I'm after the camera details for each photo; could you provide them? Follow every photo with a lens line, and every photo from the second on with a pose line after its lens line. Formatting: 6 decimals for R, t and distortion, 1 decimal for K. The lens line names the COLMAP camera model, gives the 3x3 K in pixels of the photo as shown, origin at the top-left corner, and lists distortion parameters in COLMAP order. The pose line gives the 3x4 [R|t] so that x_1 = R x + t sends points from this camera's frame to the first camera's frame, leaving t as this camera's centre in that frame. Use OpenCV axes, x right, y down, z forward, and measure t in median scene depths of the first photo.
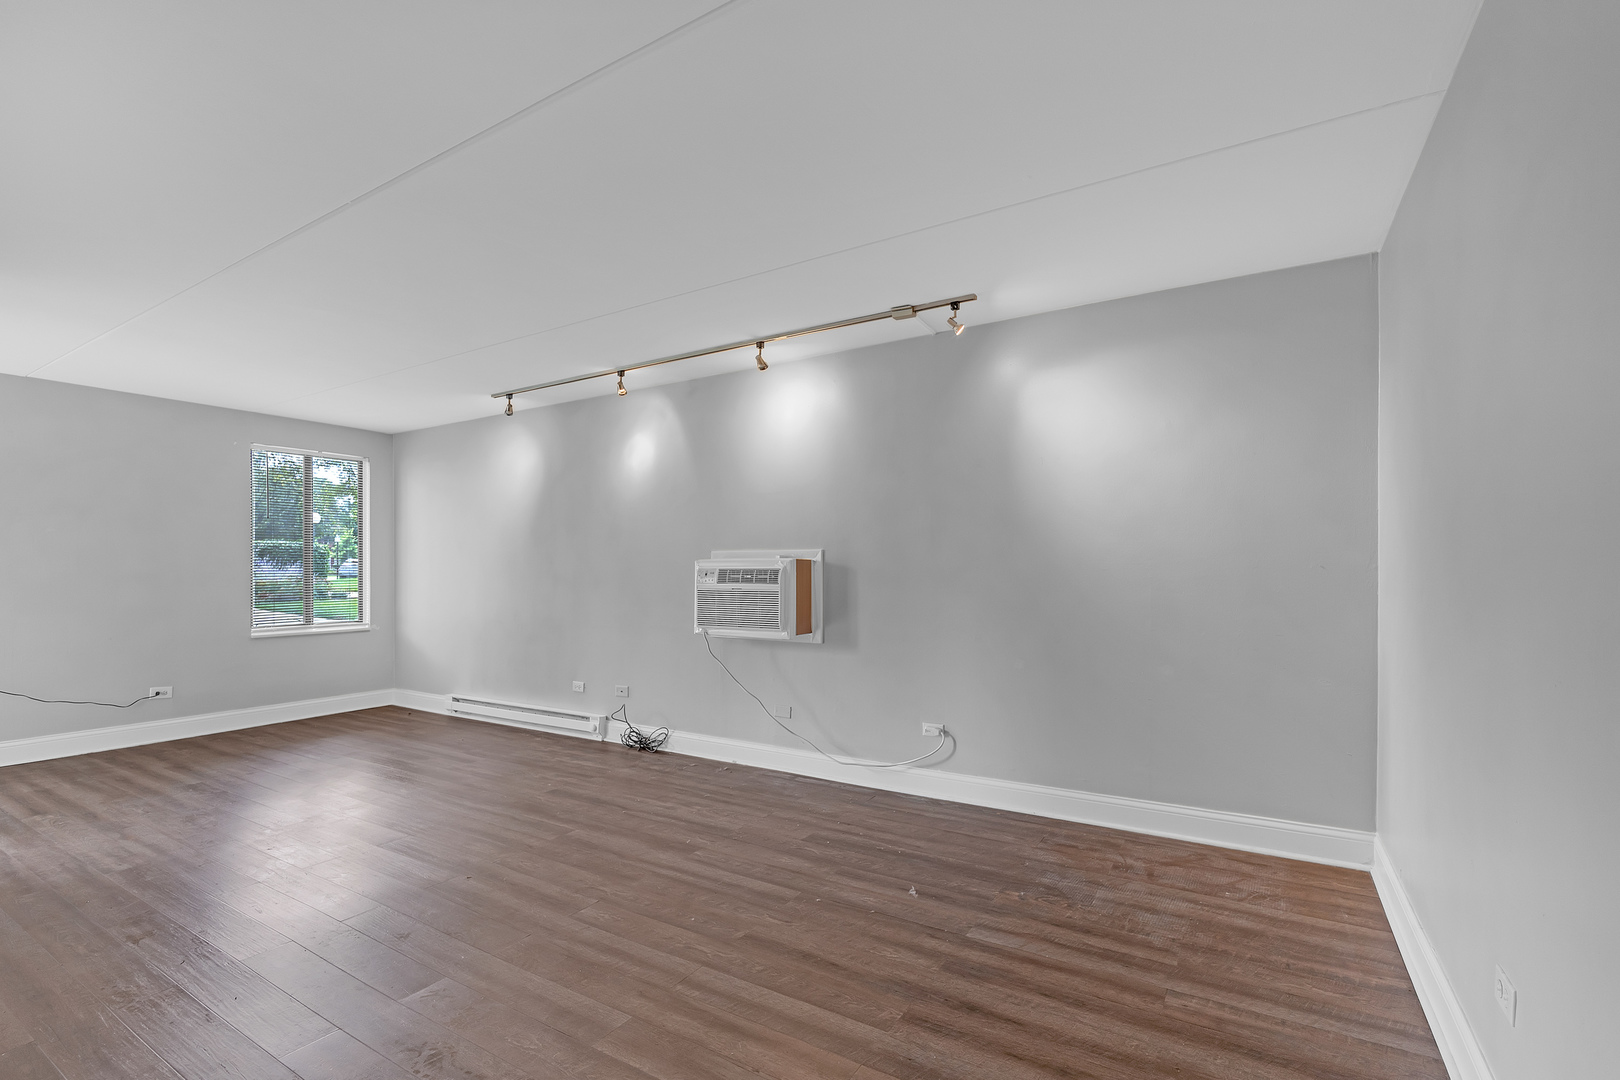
lens RADIAL K [[720.0, 0, 788.1], [0, 720.0, 572.4], [0, 0, 1]] dist [0.005097, 0.000202]
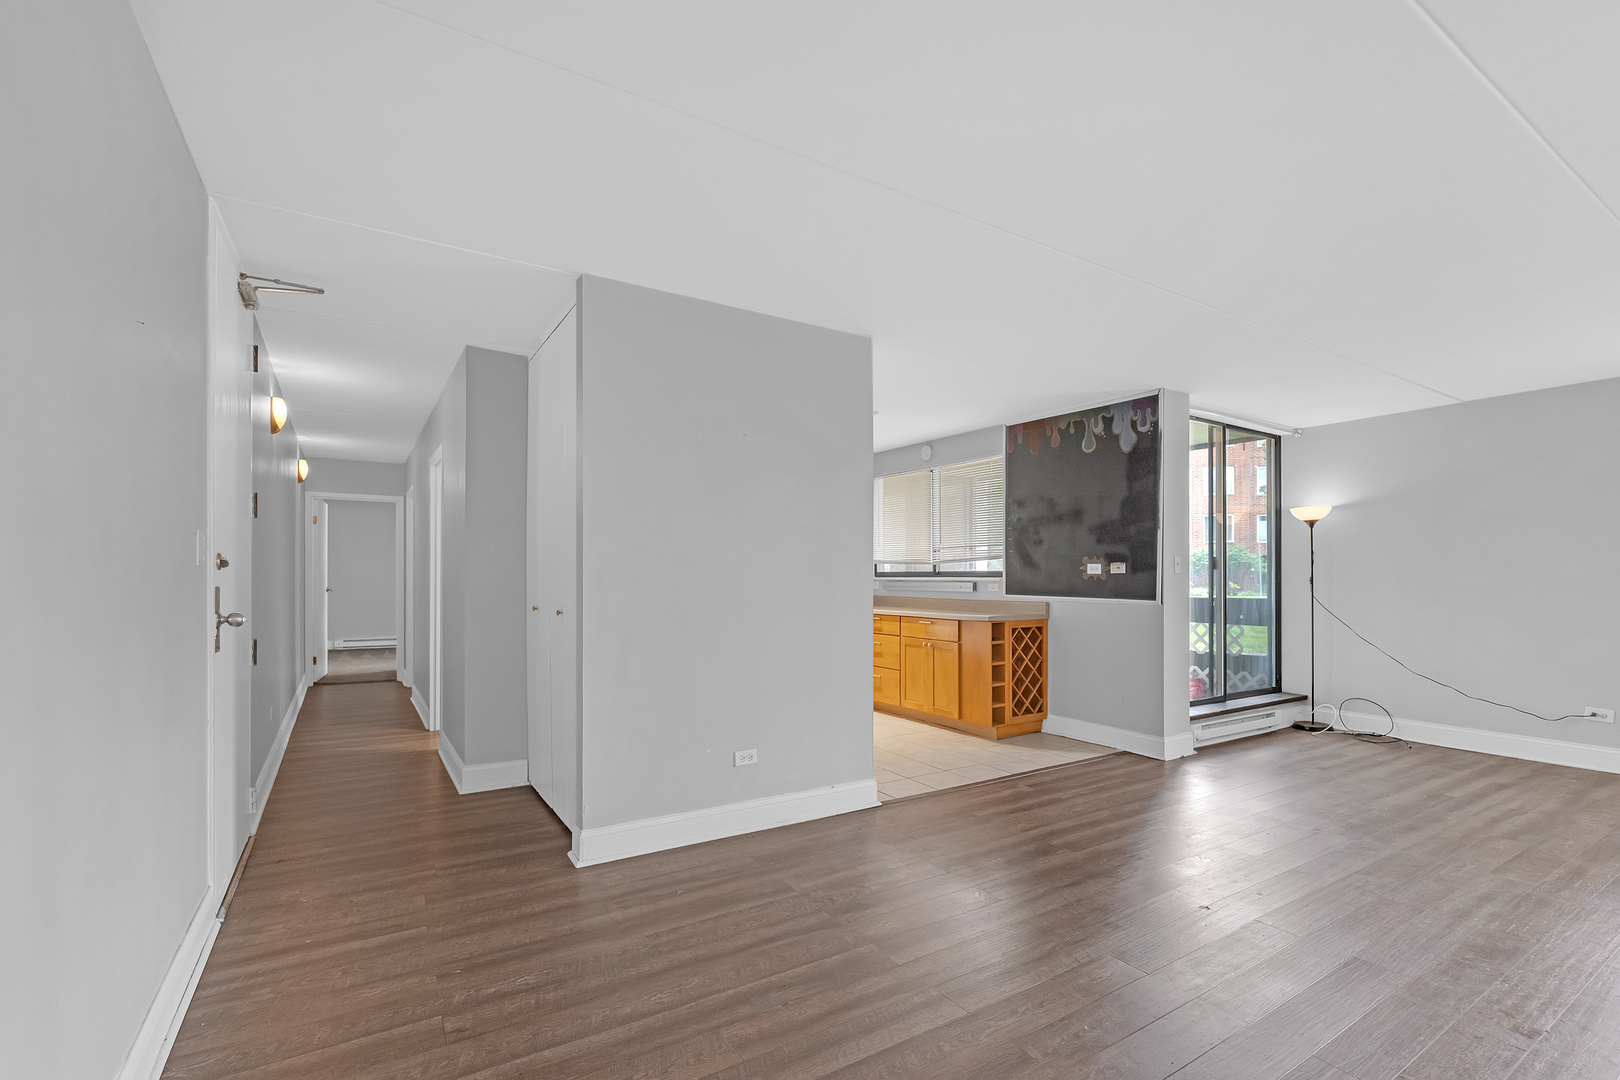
lens RADIAL K [[720.0, 0, 817.3], [0, 720.0, 569.5], [0, 0, 1]] dist [0.005097, 0.000202]
pose [[-0.416085, -0.007283, -0.909296, 0.439012], [-0.000803, 0.999970, -0.007642, -0.003667], [0.909325, -0.002450, -0.416079, 0.668339]]
